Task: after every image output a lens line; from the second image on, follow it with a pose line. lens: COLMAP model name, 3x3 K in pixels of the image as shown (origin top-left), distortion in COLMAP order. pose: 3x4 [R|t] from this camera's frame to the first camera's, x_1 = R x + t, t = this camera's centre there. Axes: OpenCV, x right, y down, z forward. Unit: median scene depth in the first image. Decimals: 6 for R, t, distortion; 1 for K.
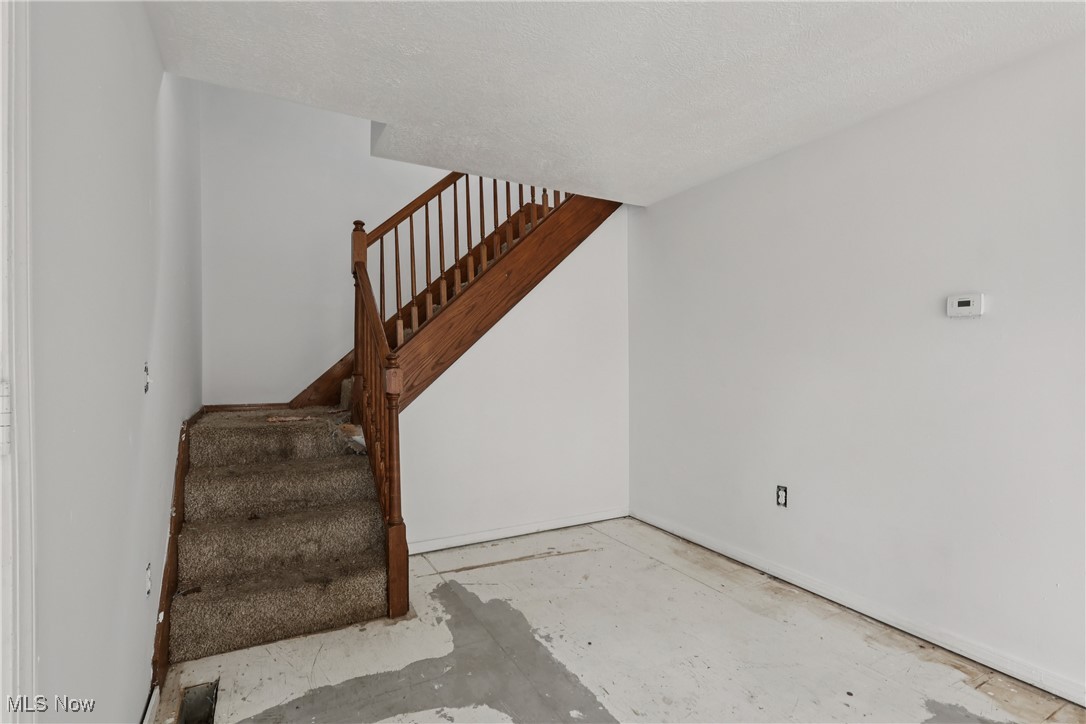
lens RADIAL K [[516.8, 0, 543.3], [0, 516.8, 371.4], [0, 0, 1]] dist [-0.005358, -0.000582]
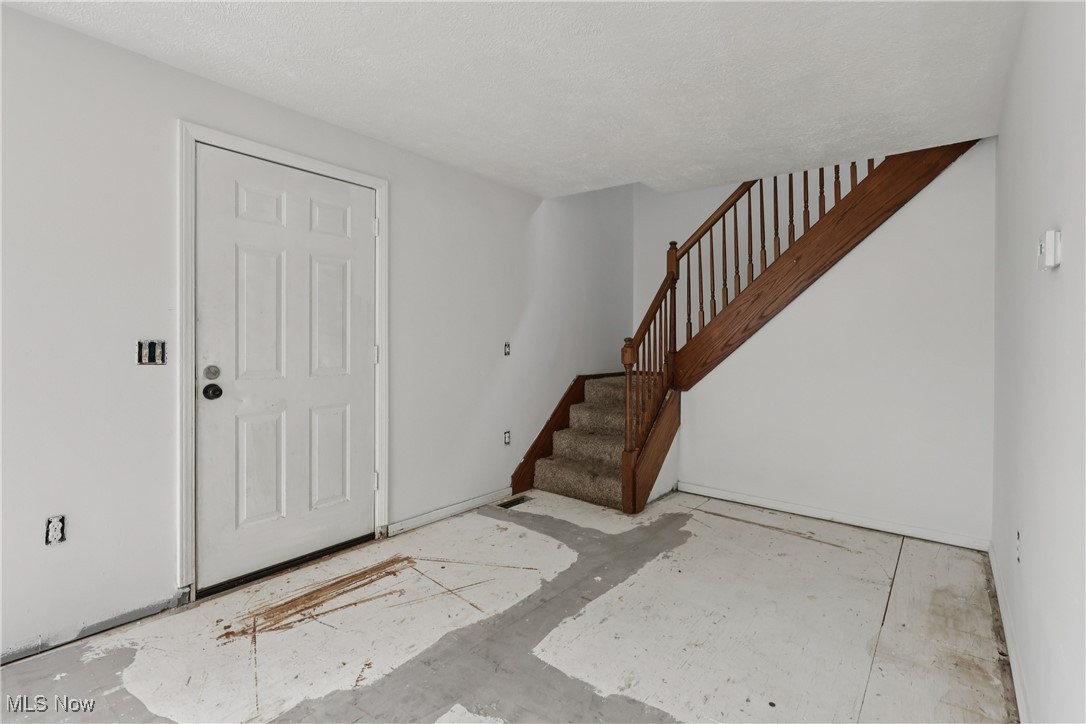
lens RADIAL K [[507.3, 0, 543.5], [0, 507.3, 344.3], [0, 0, 1]] dist [-0.000599, 0.000724]
pose [[0.374735, 0.001736, -0.927130, 0.788077], [-0.022158, 0.999729, -0.007084, 0.000255], [0.926867, 0.023198, 0.374672, 0.166555]]
